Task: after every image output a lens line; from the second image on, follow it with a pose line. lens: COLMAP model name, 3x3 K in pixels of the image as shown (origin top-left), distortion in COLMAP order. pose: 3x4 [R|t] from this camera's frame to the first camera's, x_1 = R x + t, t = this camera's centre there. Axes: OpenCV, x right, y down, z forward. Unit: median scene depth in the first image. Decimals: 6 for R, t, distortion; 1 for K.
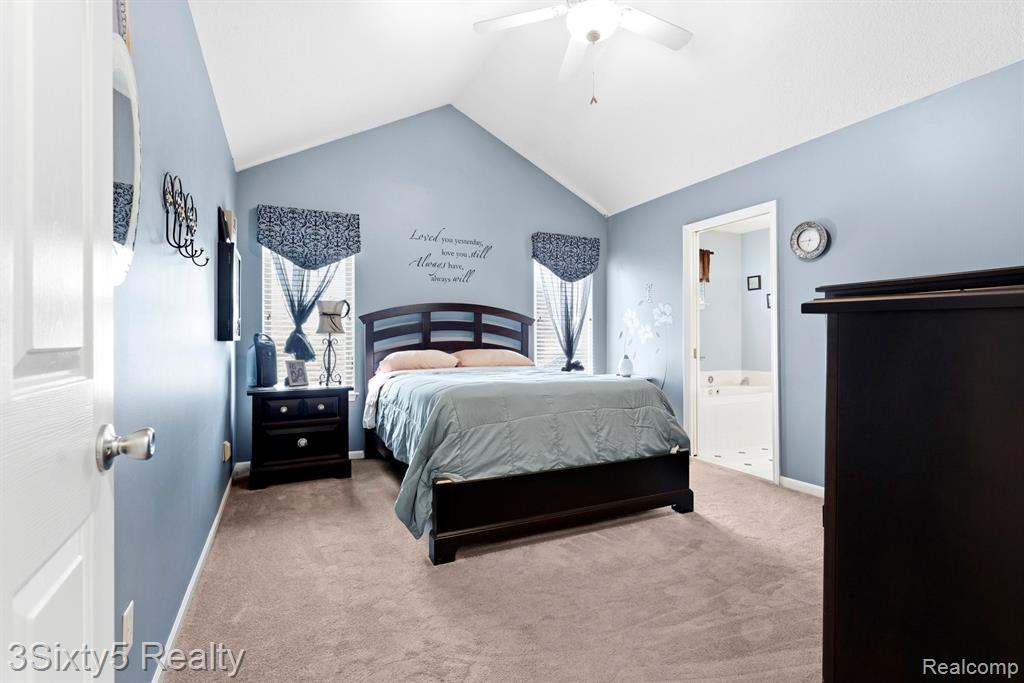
lens RADIAL K [[475.5, 0, 512.0], [0, 475.5, 341.5], [0, 0, 1]] dist [0.000458, 0.000016]
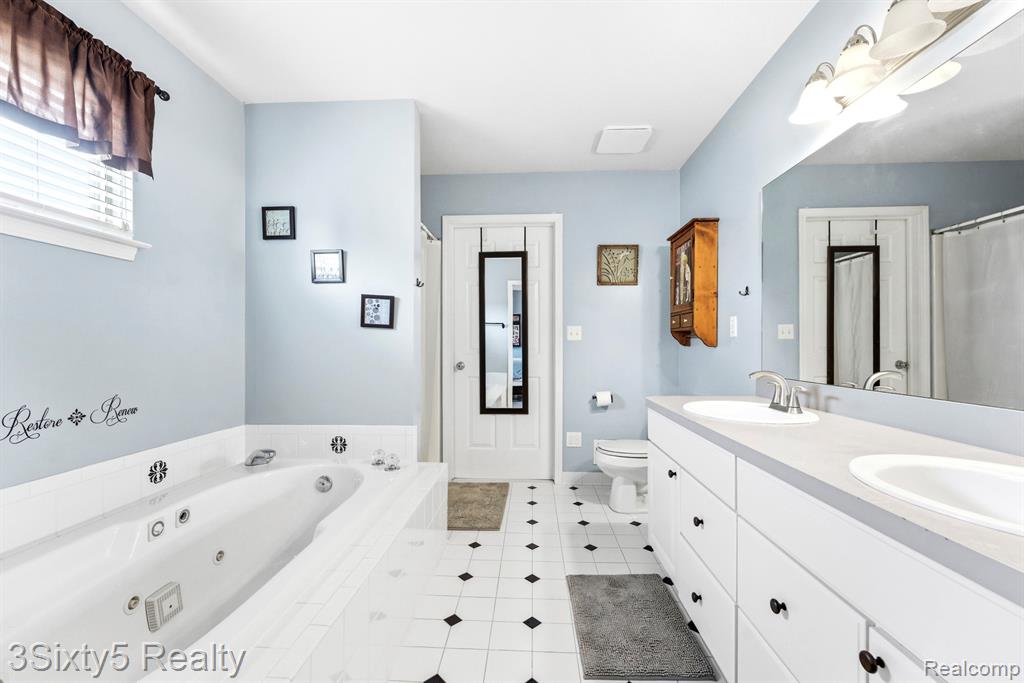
lens RADIAL K [[430.2, 0, 512.0], [0, 430.2, 341.5], [0, 0, 1]] dist [-0.001581, -0.000138]
pose [[0.474520, 0.005395, 0.880228, 0.263645], [0.003410, 0.999962, -0.007967, -0.011757], [-0.880238, 0.006783, 0.474484, 0.621990]]
